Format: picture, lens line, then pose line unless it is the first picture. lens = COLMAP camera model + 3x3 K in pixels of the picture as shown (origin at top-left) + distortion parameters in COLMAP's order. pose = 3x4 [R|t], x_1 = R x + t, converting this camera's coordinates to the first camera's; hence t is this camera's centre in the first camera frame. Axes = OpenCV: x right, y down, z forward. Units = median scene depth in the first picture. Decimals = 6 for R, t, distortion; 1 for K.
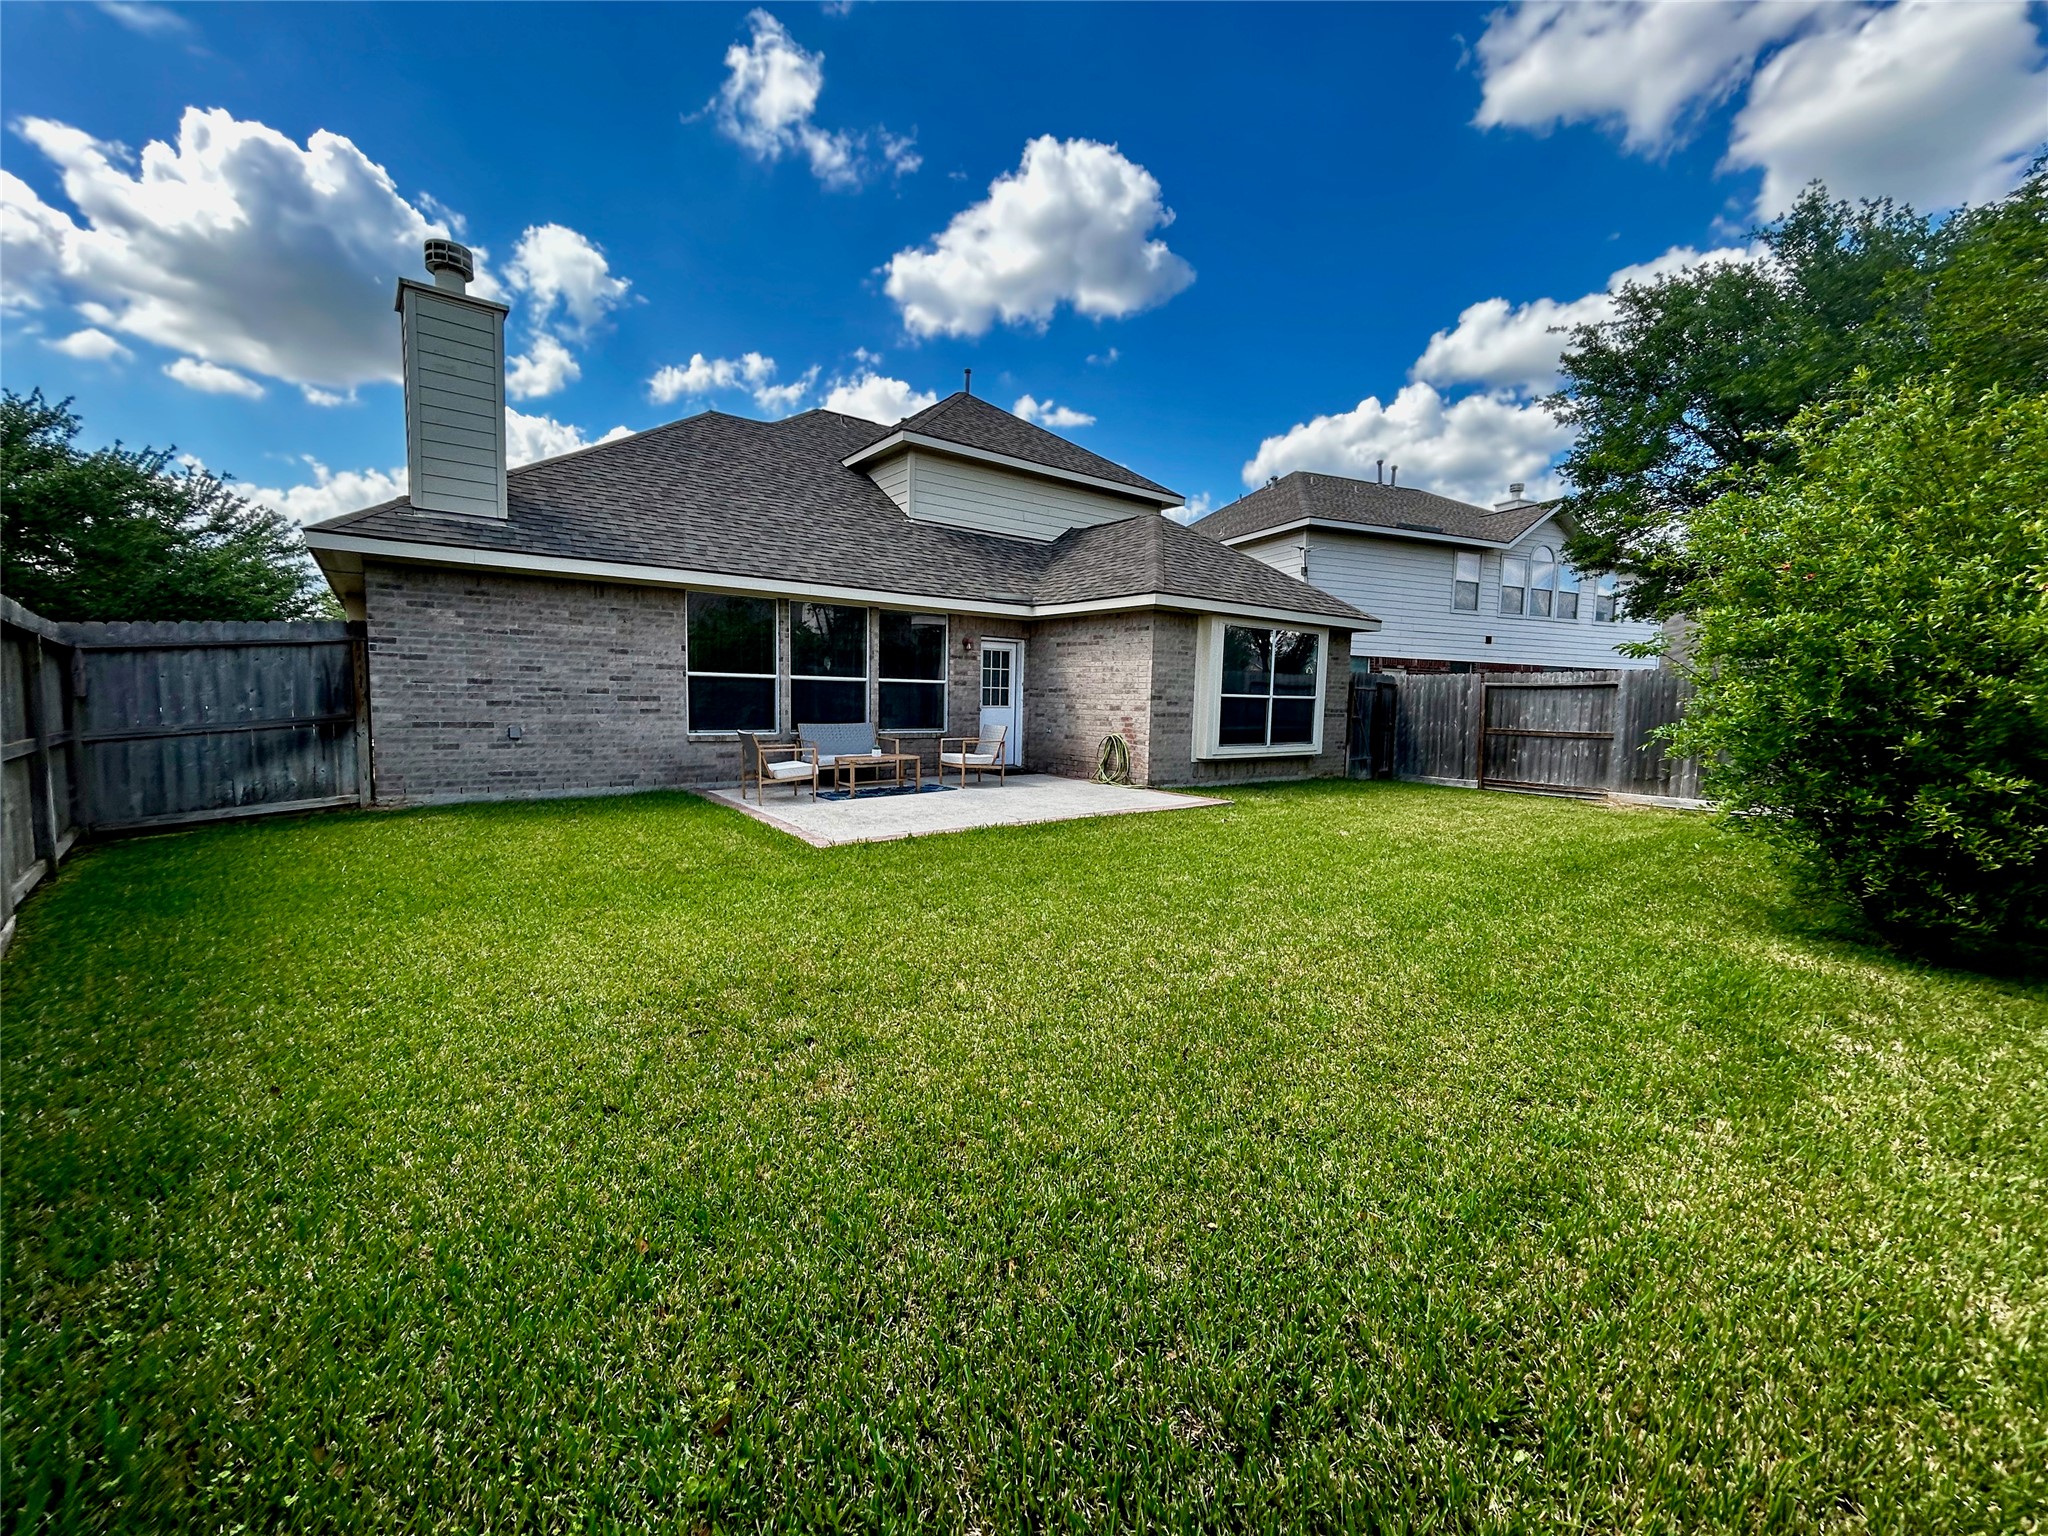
lens RADIAL K [[832.8, 0, 1020.0], [0, 832.8, 764.1], [0, 0, 1]] dist [-0.001811, 0.001017]
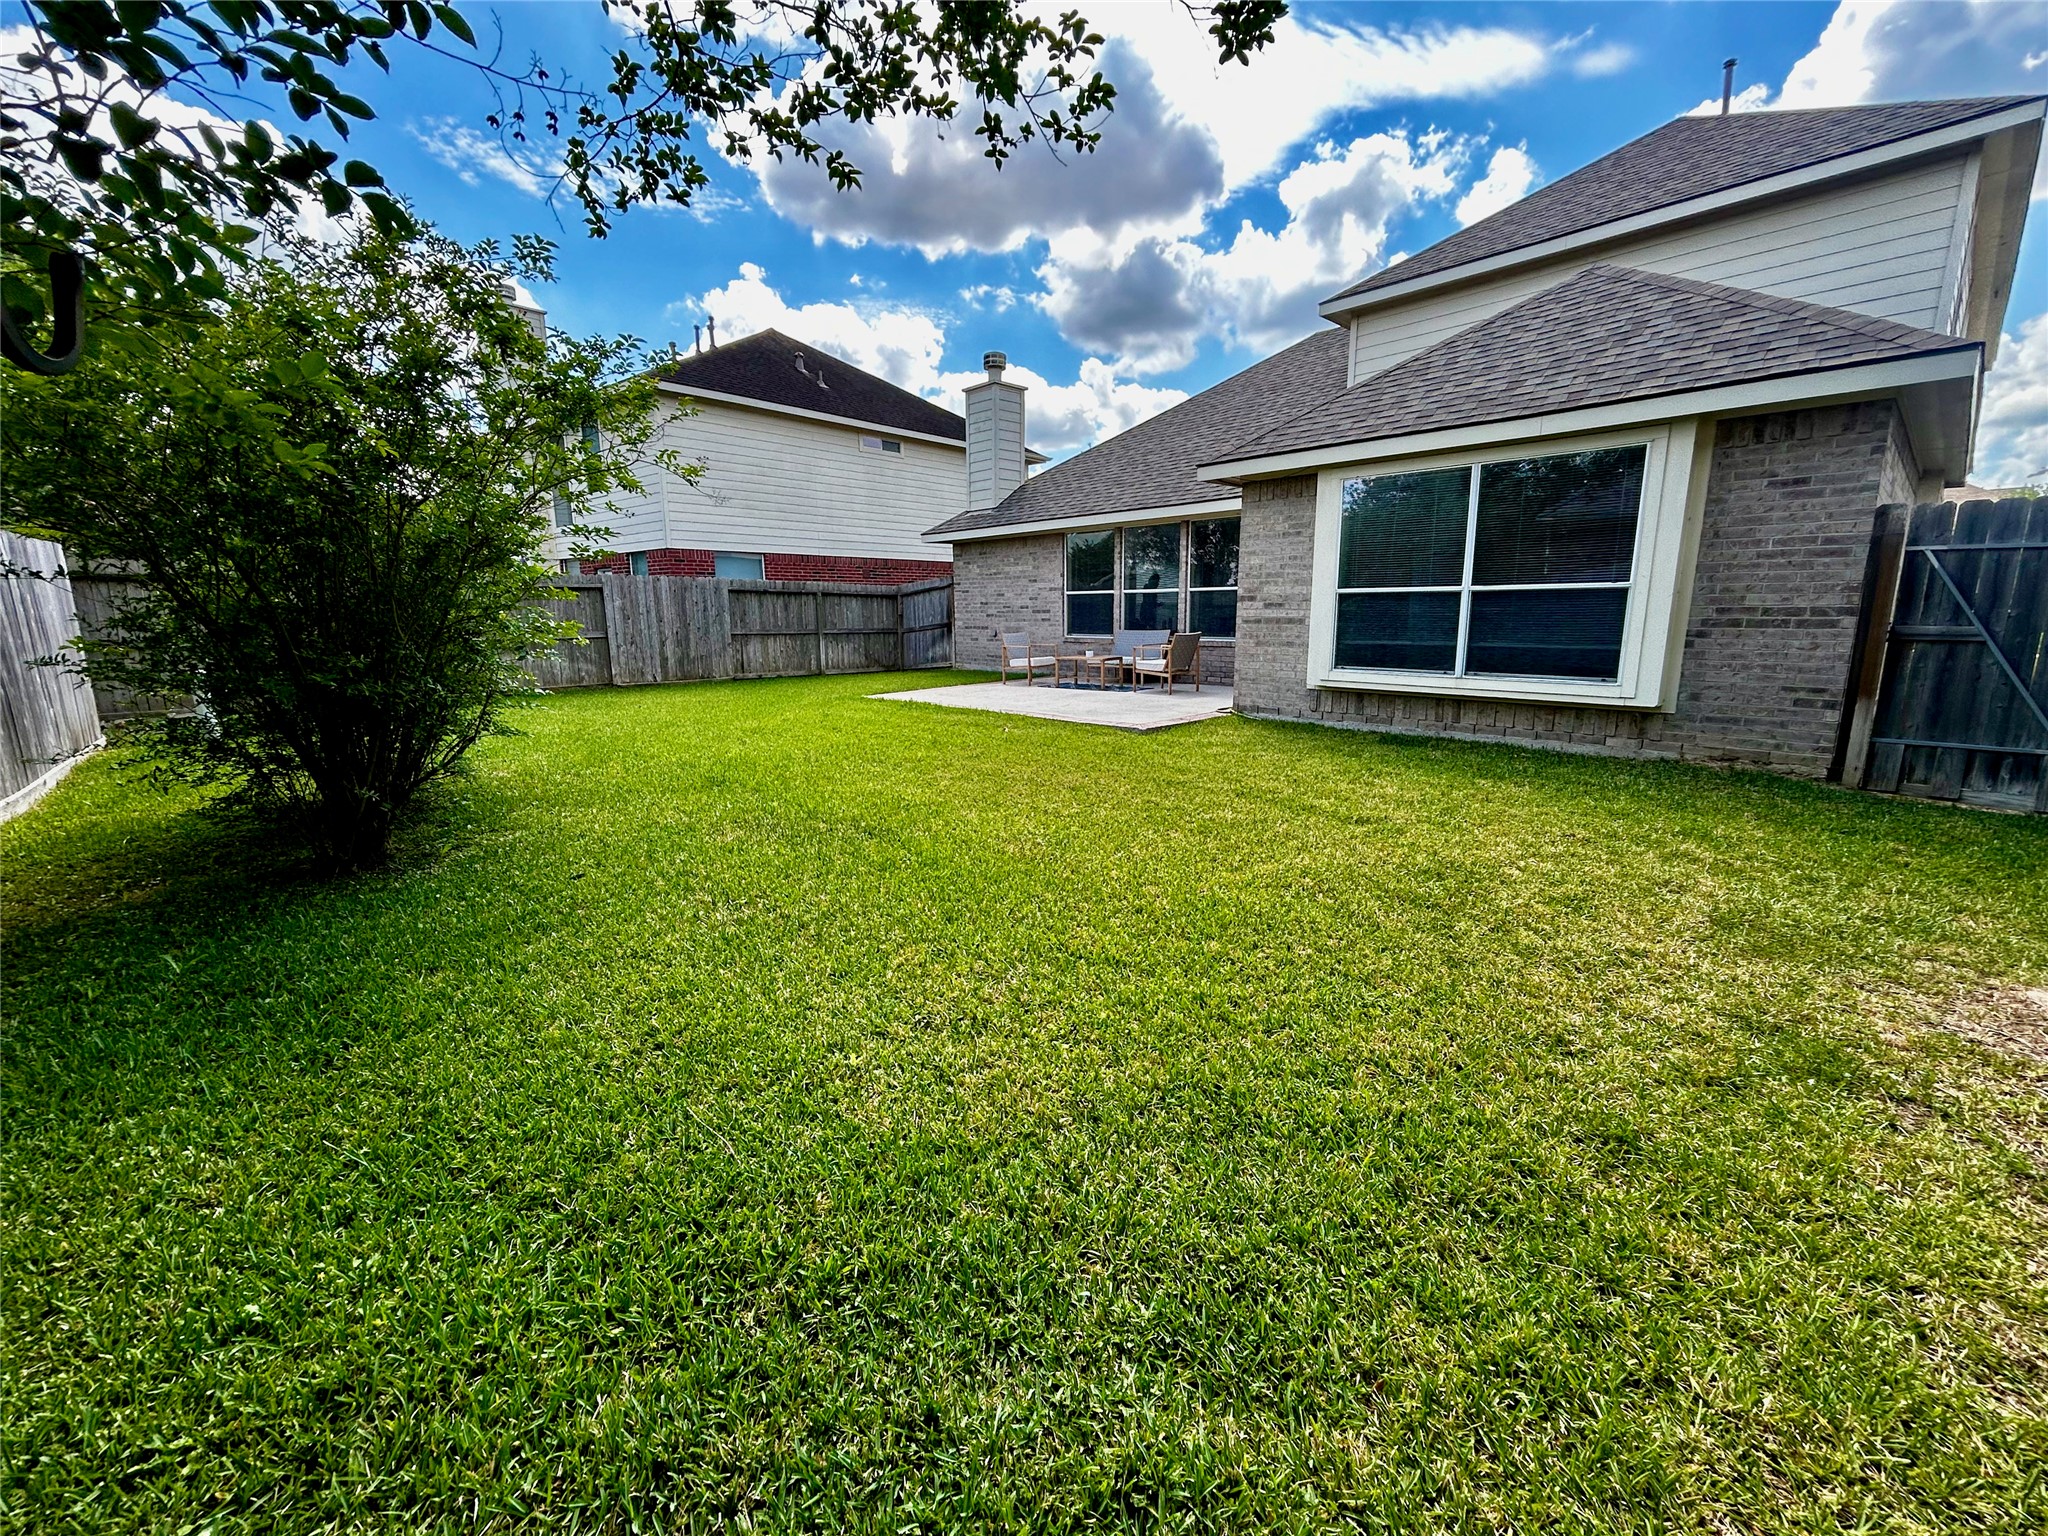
lens RADIAL K [[832.8, 0, 1027.5], [0, 832.8, 774.4], [0, 0, 1]] dist [-0.001811, 0.001017]
pose [[0.090291, 0.171238, -0.981084, 0.922200], [-0.075359, 0.983458, 0.164717, -0.029648], [0.993060, 0.059062, 0.101702, 0.715146]]
